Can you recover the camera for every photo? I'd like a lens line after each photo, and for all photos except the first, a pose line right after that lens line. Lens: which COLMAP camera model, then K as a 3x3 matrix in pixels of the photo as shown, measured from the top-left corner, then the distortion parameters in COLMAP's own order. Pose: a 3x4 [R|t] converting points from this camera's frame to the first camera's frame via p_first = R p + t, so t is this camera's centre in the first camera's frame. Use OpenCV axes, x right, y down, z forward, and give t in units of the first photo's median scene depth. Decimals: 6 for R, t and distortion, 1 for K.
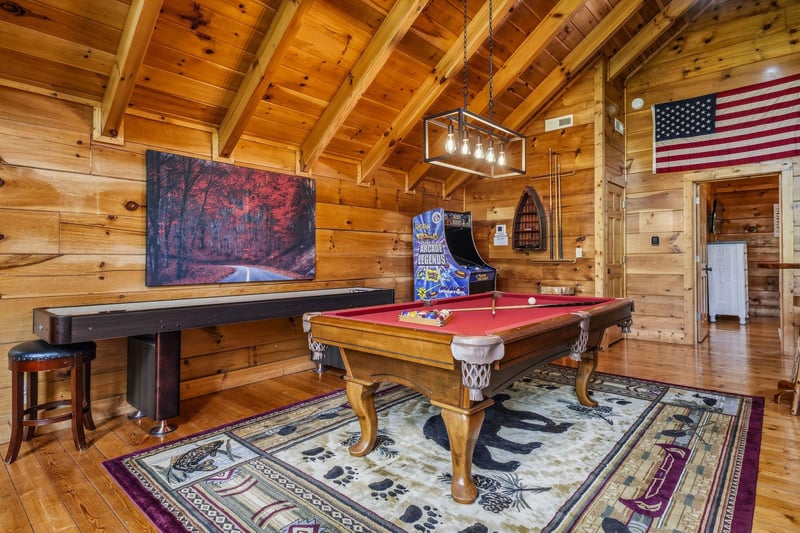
lens RADIAL K [[421.3, 0, 402.4], [0, 421.3, 249.5], [0, 0, 1]] dist [0.028959, -0.006649]
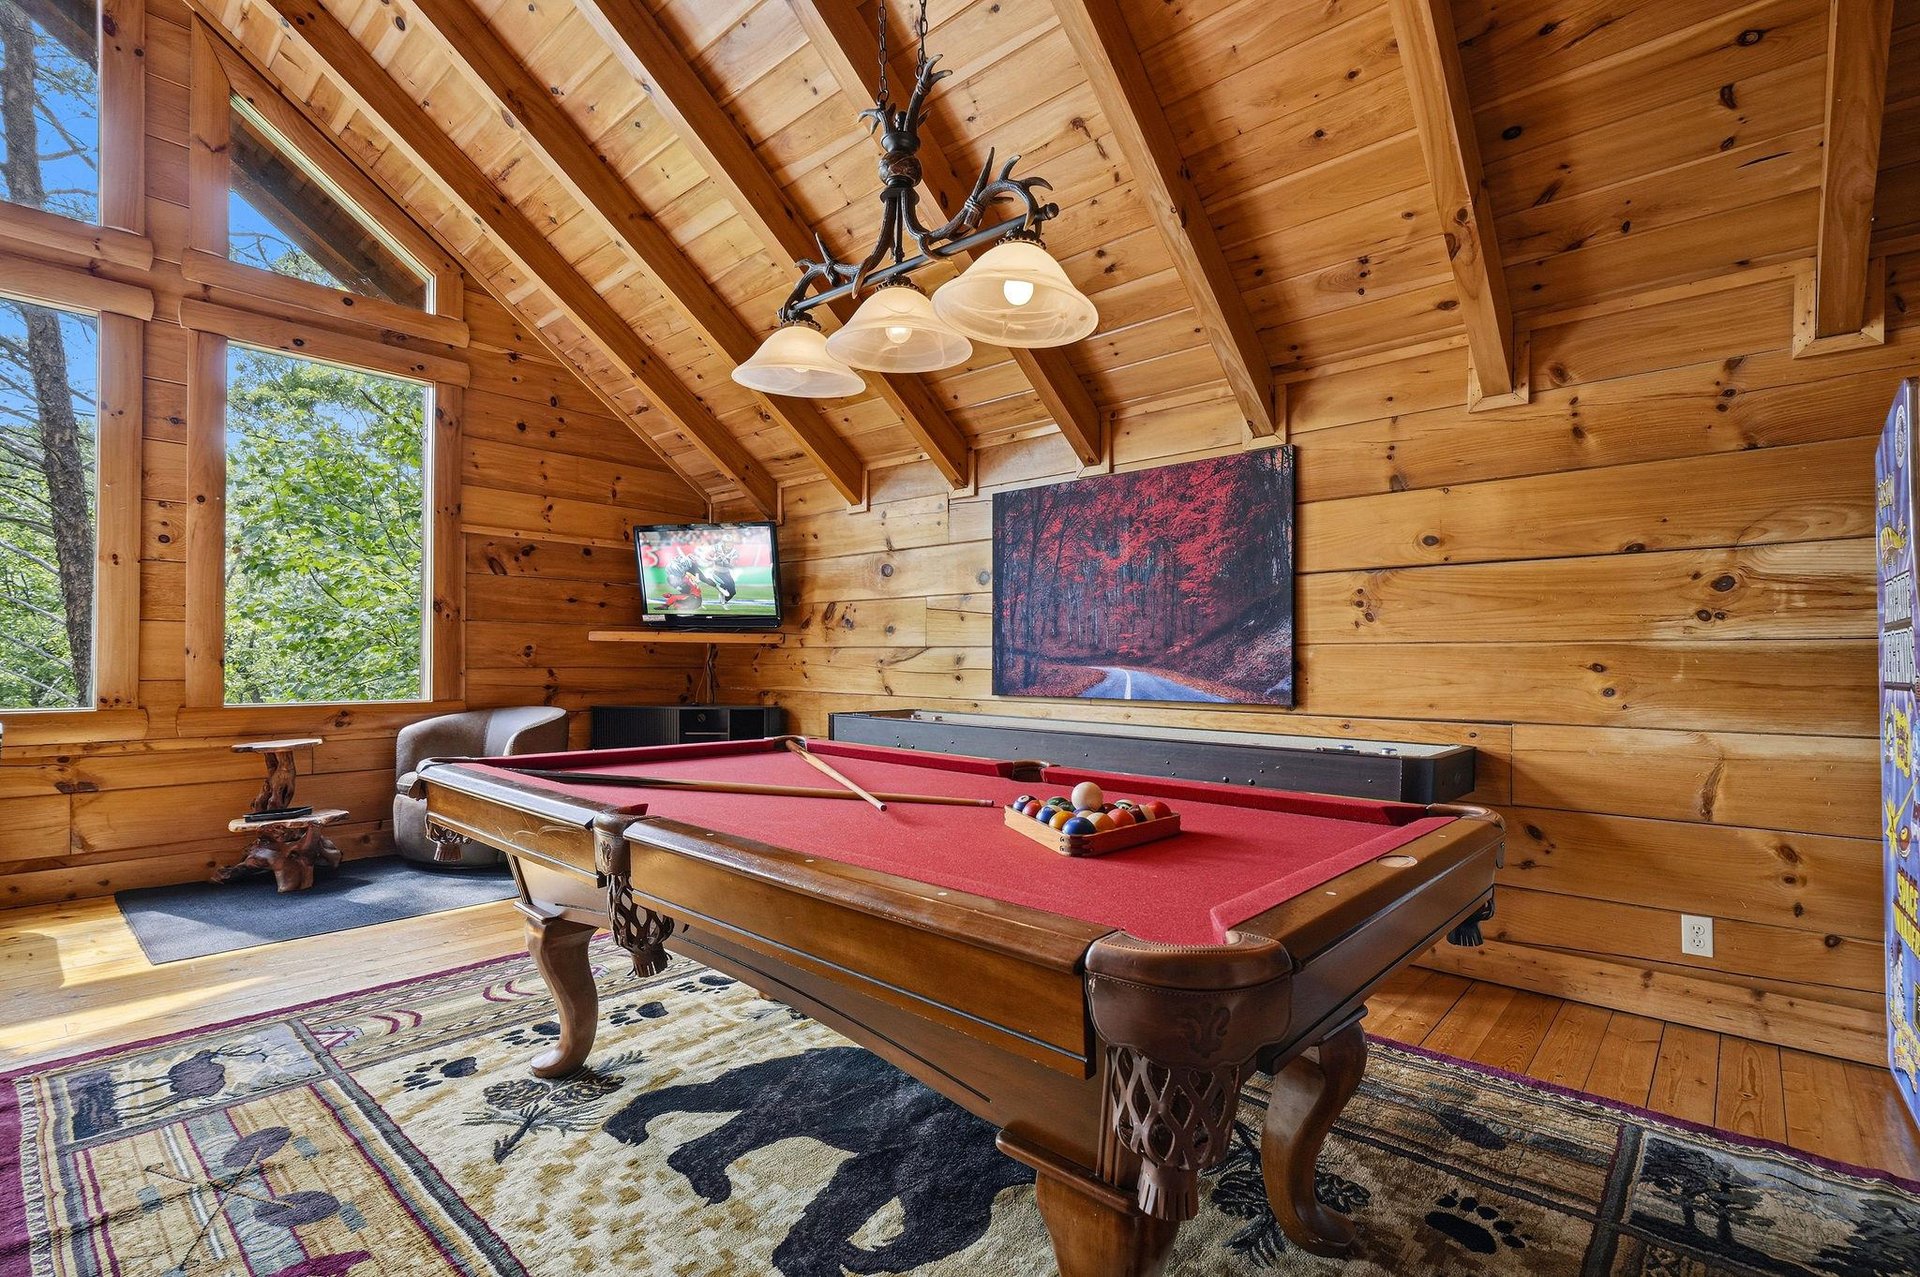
lens RADIAL K [[877.7, 0, 963.8], [0, 877.7, 662.3], [0, 0, 1]] dist [0.005484, -0.000202]
pose [[-0.006217, 0.002904, -0.999976, 0.738644], [0.015957, 0.999869, 0.002804, 0.028547], [0.999853, -0.015939, -0.006262, 0.880000]]
